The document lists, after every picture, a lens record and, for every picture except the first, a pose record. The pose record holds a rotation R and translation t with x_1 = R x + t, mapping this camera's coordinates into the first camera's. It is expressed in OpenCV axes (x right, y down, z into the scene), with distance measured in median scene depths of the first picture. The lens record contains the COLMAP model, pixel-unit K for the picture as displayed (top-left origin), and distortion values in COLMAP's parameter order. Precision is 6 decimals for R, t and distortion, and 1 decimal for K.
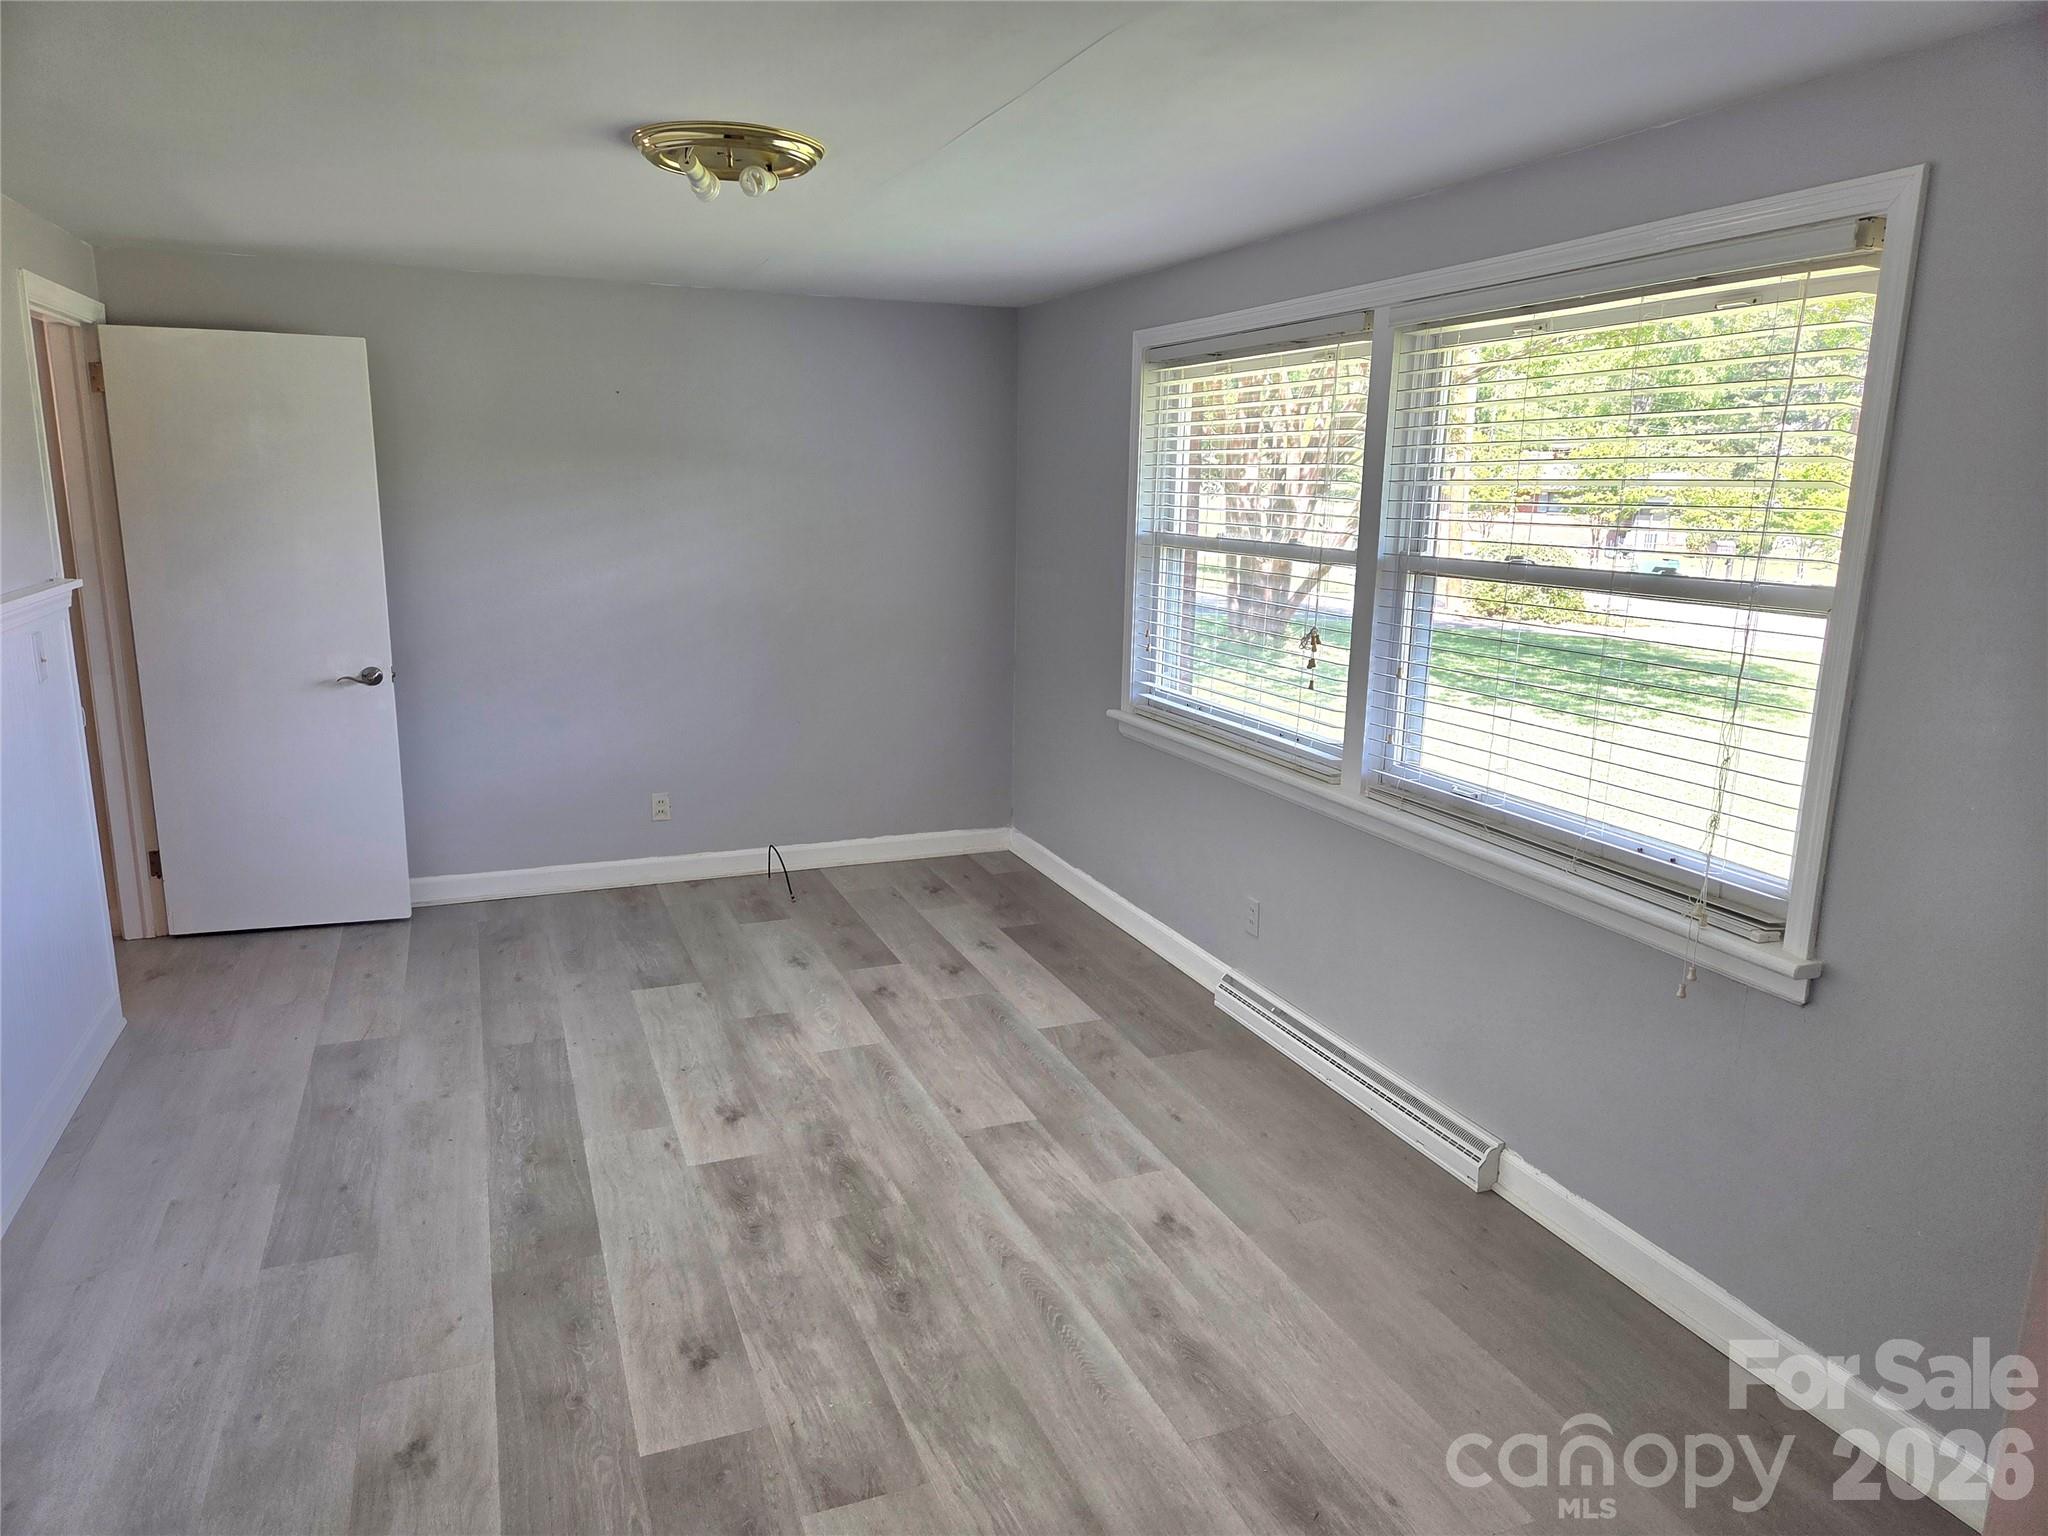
lens RADIAL K [[1355.5, 0, 1016.5], [0, 1355.5, 776.6], [0, 0, 1]] dist [0.030963, -0.017513]
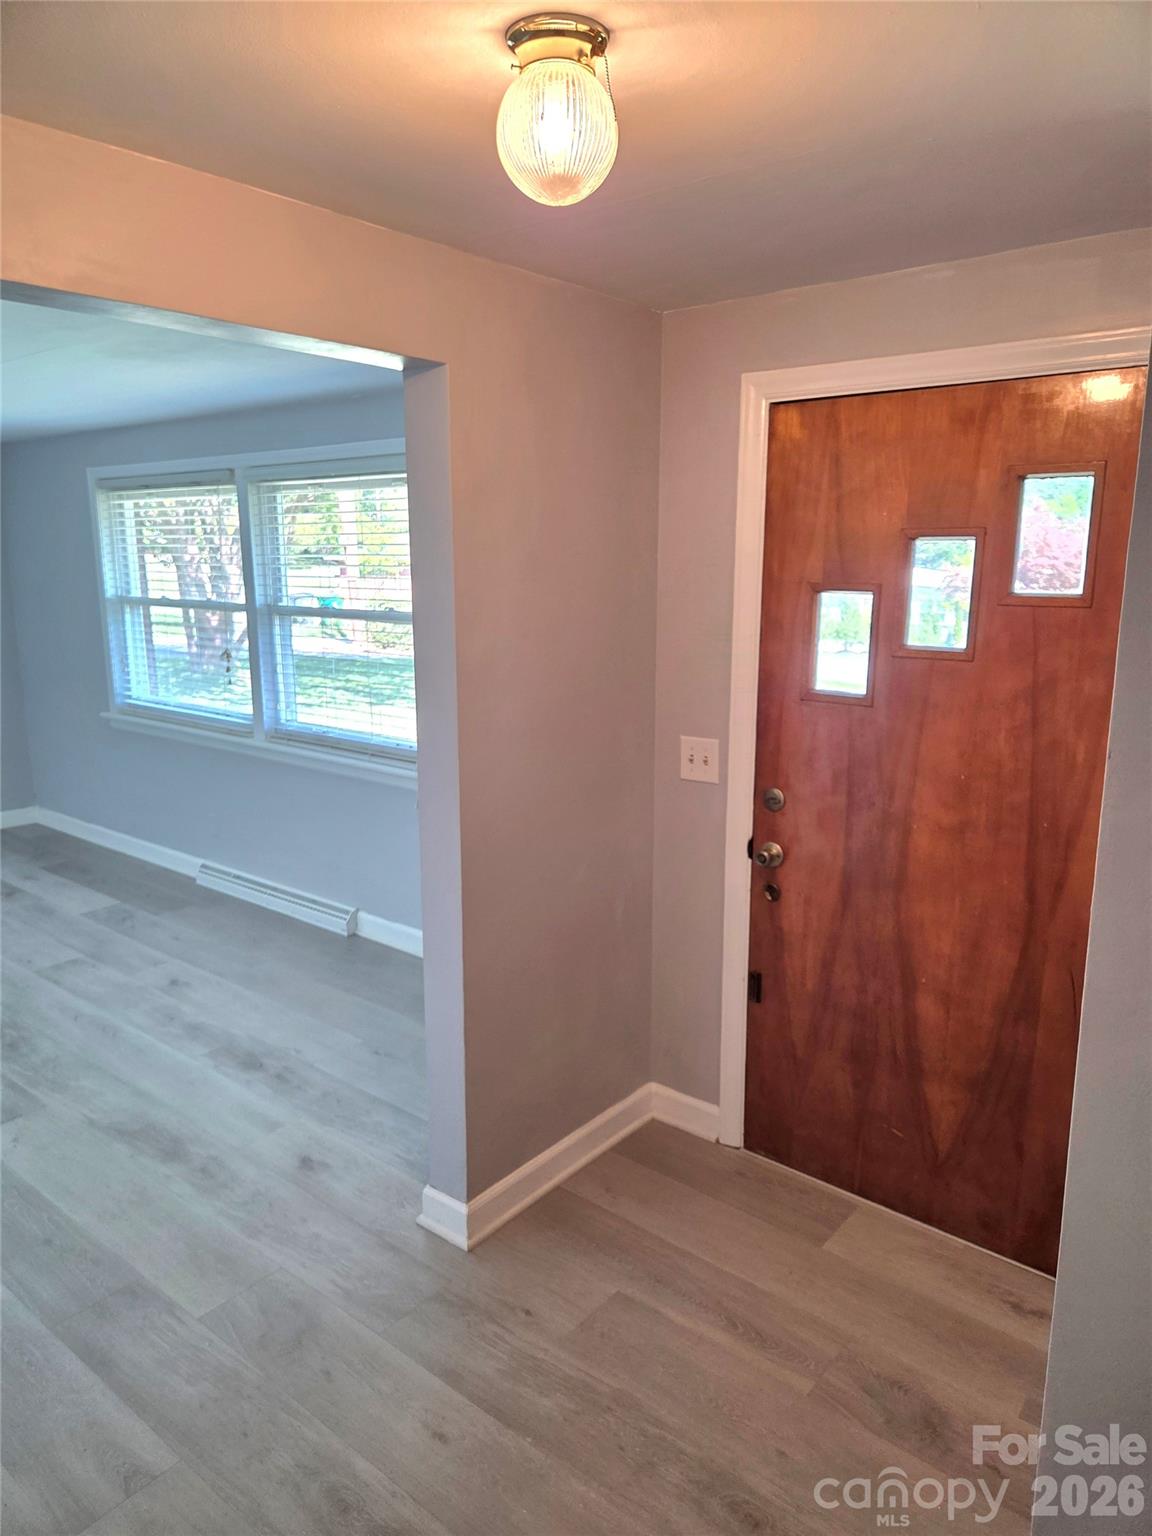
lens RADIAL K [[1016.6, 0, 588.7], [0, 1016.6, 774.3], [0, 0, 1]] dist [0.030963, -0.017513]
pose [[0.867050, -0.113835, 0.485042, -0.028681], [0.114990, 0.992986, 0.027491, 0.063619], [-0.484770, 0.031939, 0.874059, -0.338061]]
